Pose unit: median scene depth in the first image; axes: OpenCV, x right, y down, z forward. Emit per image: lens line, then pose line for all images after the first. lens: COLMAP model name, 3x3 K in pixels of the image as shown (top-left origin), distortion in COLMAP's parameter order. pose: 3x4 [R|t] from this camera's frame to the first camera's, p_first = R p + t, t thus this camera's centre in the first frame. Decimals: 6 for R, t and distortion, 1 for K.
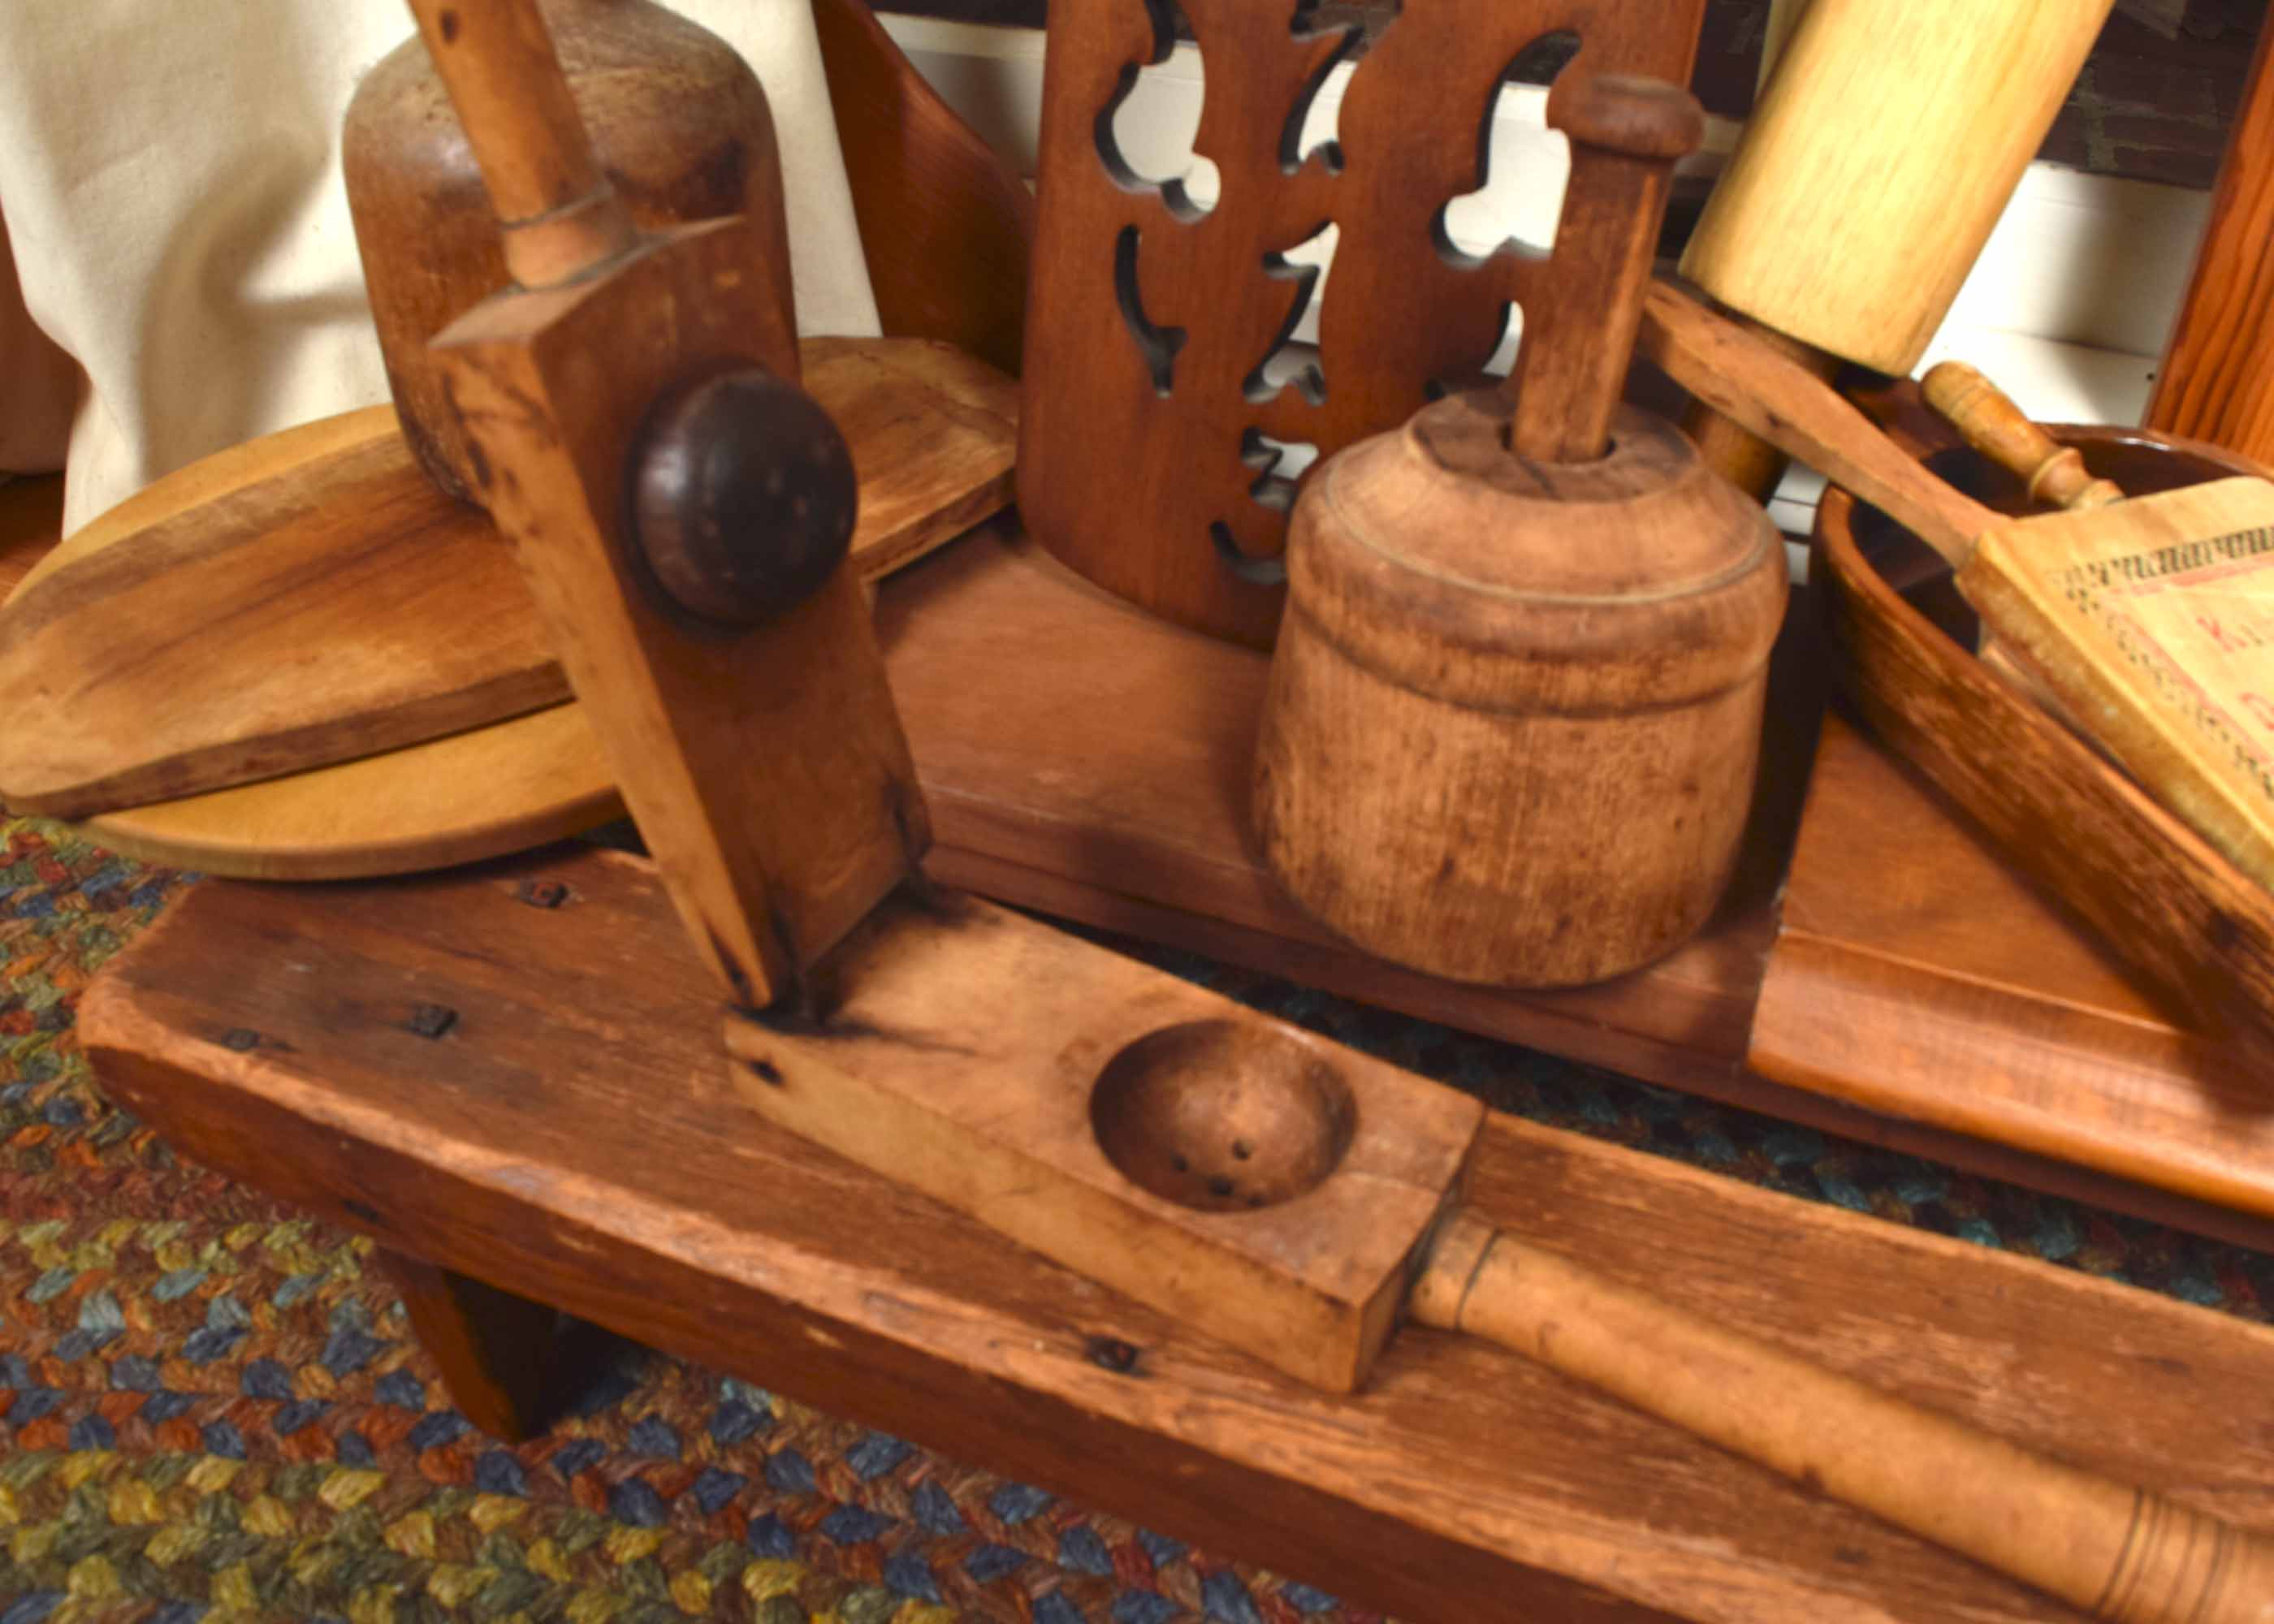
lens RADIAL K [[1920.9, 0, 1132.3], [0, 1920.9, 804.7], [0, 0, 1]] dist [-0.091048, 0.013974]
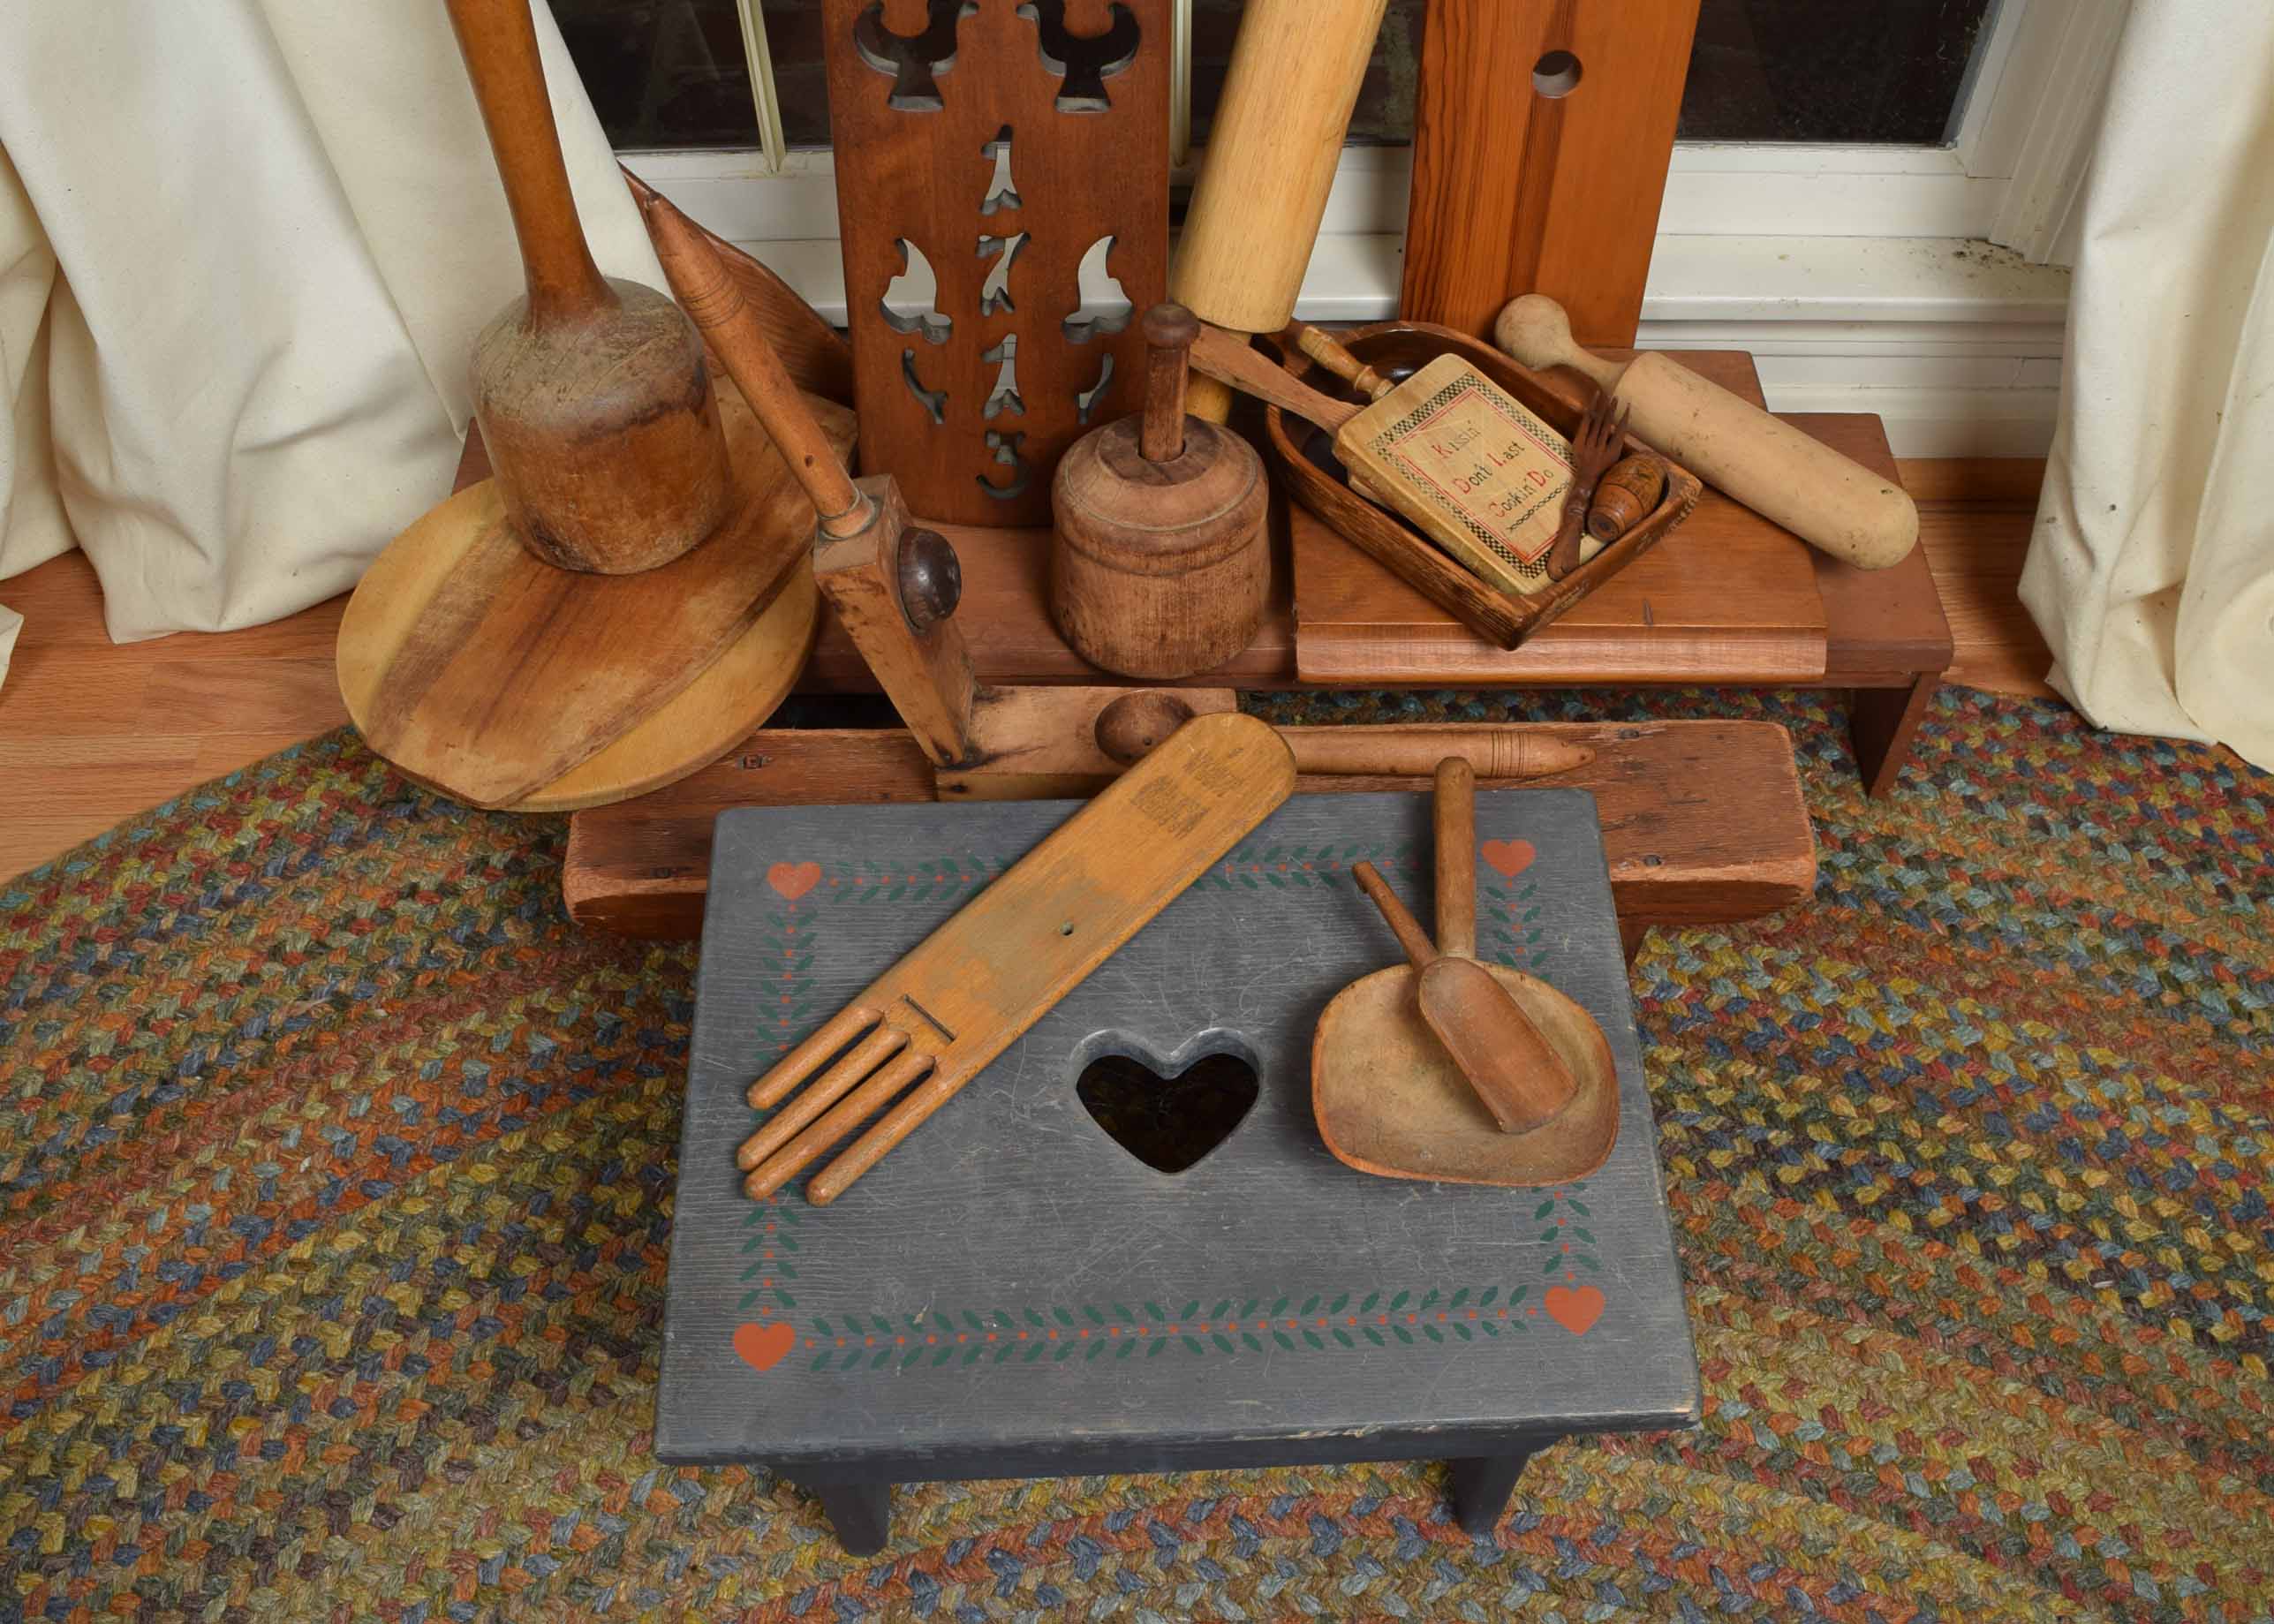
lens RADIAL K [[2096.7, 0, 1225.1], [0, 2096.7, 881.4], [0, 0, 1]] dist [-0.090166, 0.000000]
pose [[0.911859, -0.320166, 0.256917, -0.524264], [0.238194, 0.922393, 0.304063, -0.454887], [-0.334329, -0.216066, 0.917355, -1.456306]]
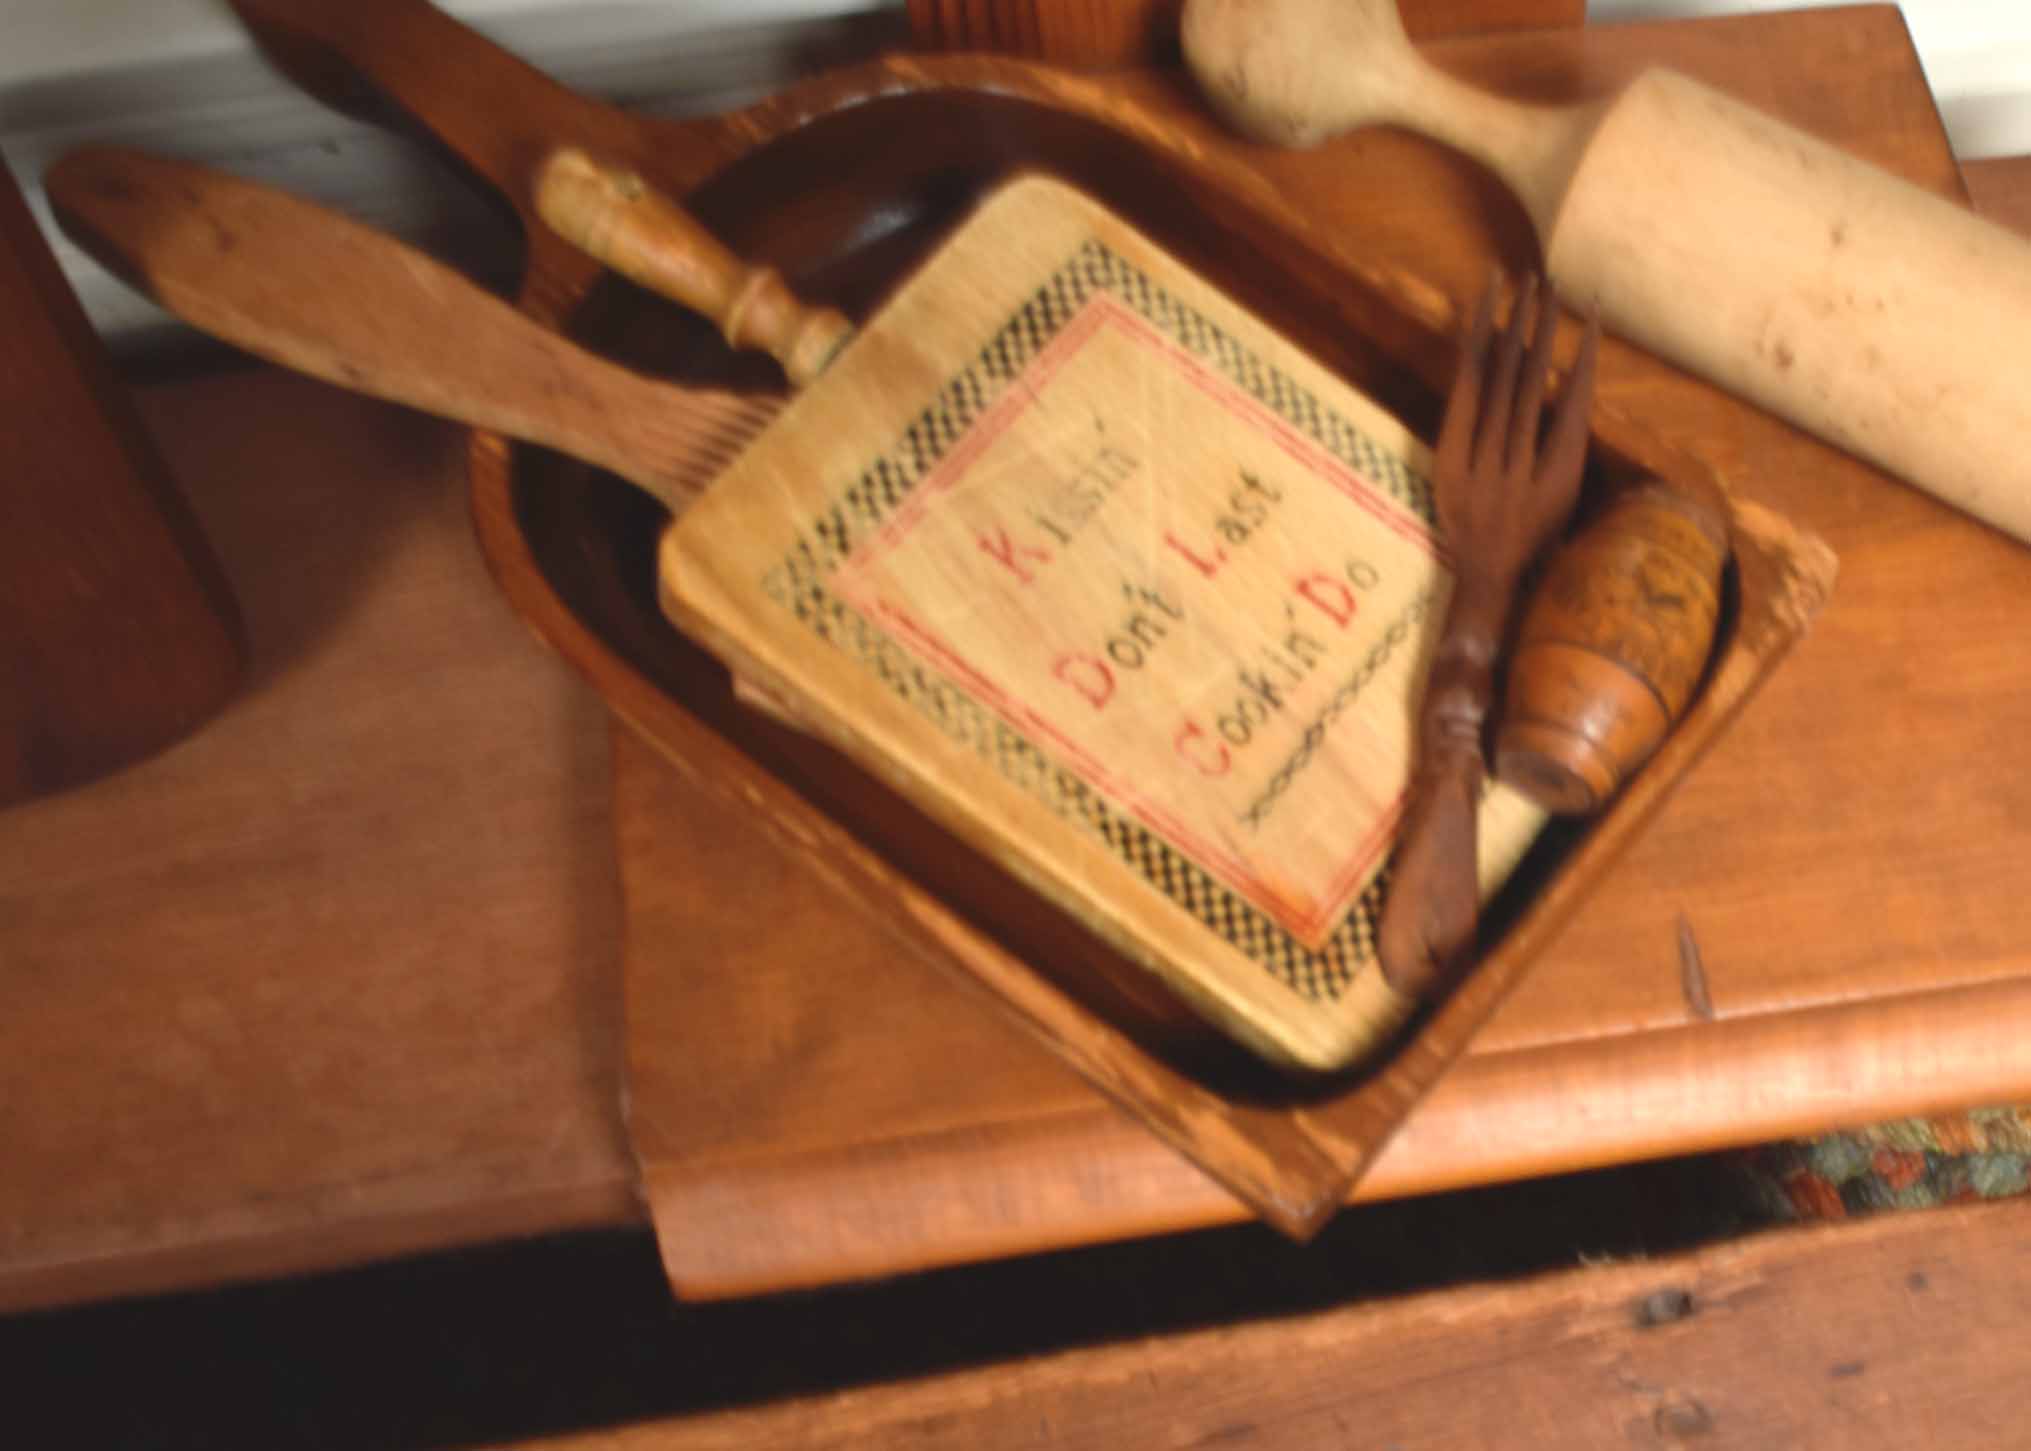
lens RADIAL K [[2399.5, 0, 1348.2], [0, 2399.5, 1056.5], [0, 0, 1]] dist [-0.095568, 0.000000]
pose [[0.848149, -0.487663, 0.206950, 0.396968], [0.303781, 0.767752, 0.564158, -0.427520], [-0.434005, -0.415623, 0.799310, 0.096396]]
